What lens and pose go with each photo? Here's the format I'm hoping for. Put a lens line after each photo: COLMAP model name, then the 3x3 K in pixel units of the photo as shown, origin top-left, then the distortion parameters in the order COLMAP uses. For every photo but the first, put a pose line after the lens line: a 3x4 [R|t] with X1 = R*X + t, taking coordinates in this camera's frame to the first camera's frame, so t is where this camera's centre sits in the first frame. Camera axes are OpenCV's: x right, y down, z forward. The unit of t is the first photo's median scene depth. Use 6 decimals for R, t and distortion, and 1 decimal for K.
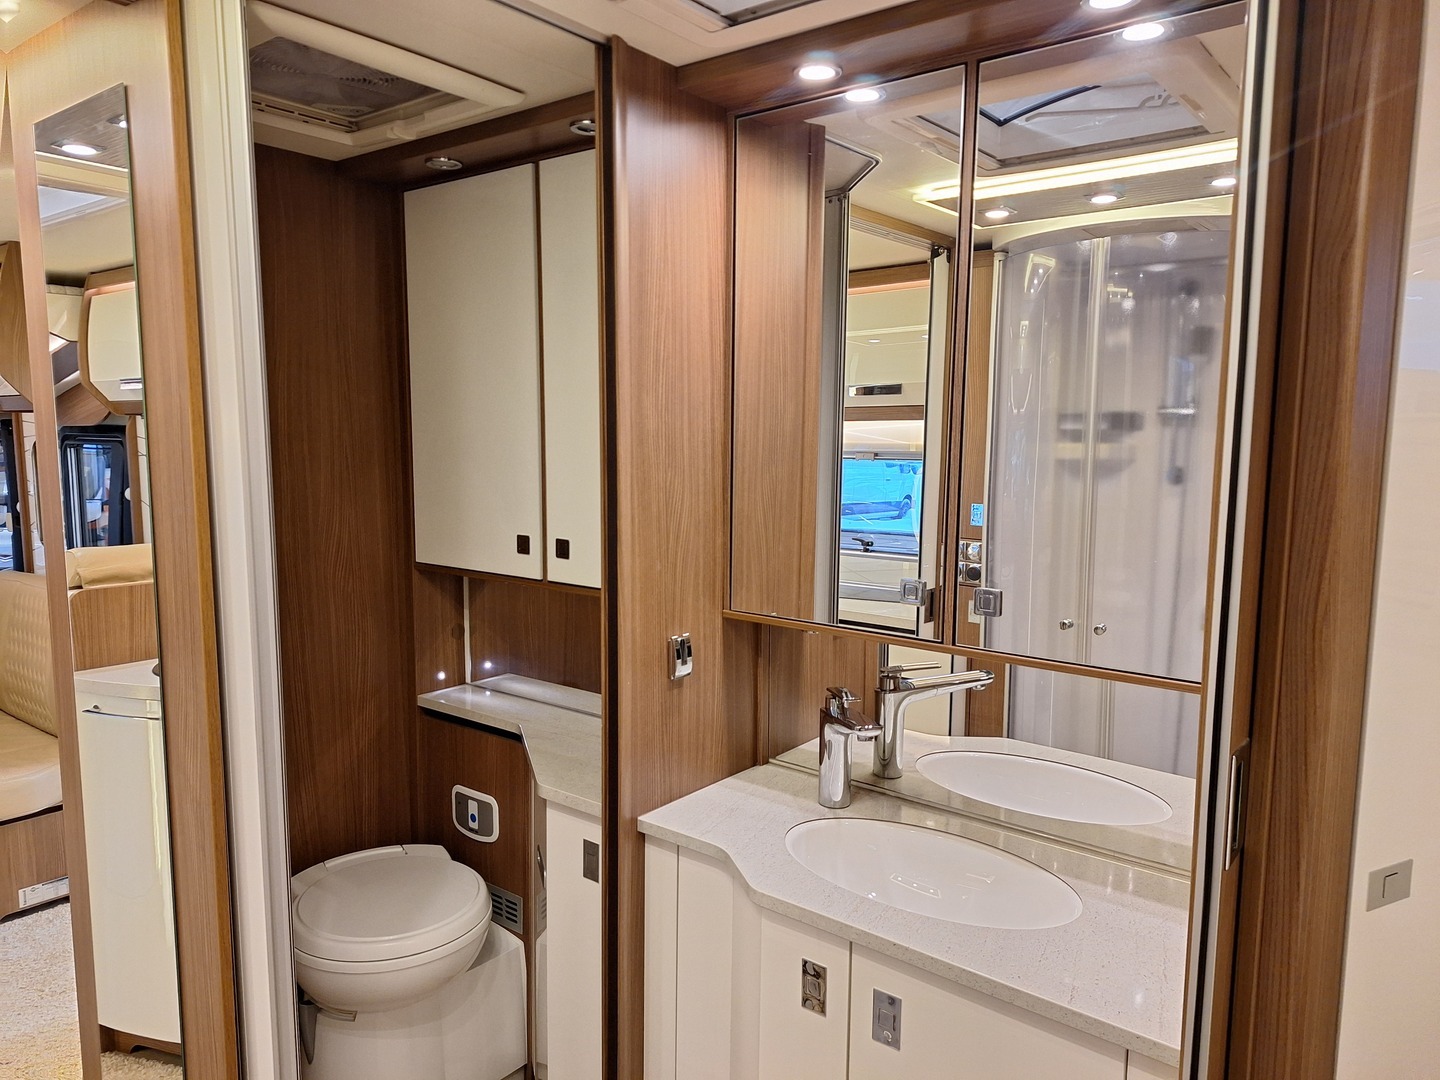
lens RADIAL K [[1007.4, 0, 717.8], [0, 1007.4, 539.9], [0, 0, 1]] dist [0.075037, -0.078422]
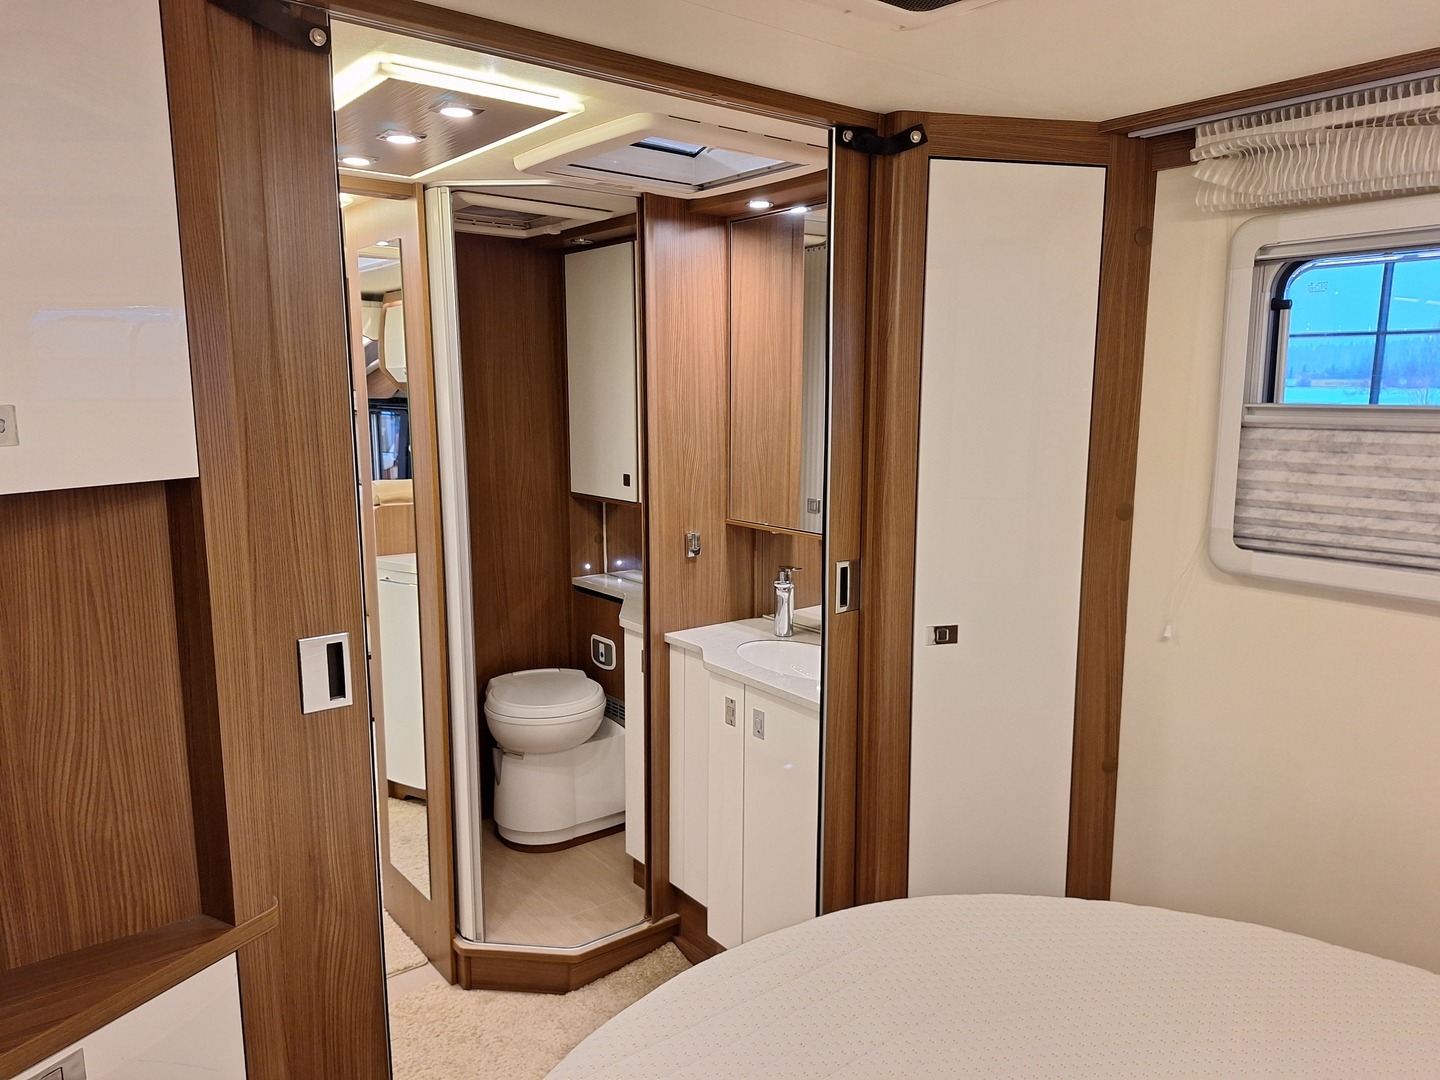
lens RADIAL K [[1007.4, 0, 729.0], [0, 1007.4, 540.6], [0, 0, 1]] dist [0.075037, -0.078422]
pose [[0.974576, 0.029515, -0.222107, 0.335641], [-0.020672, 0.998902, 0.042037, 0.031747], [0.223104, -0.036377, 0.974116, -0.539482]]
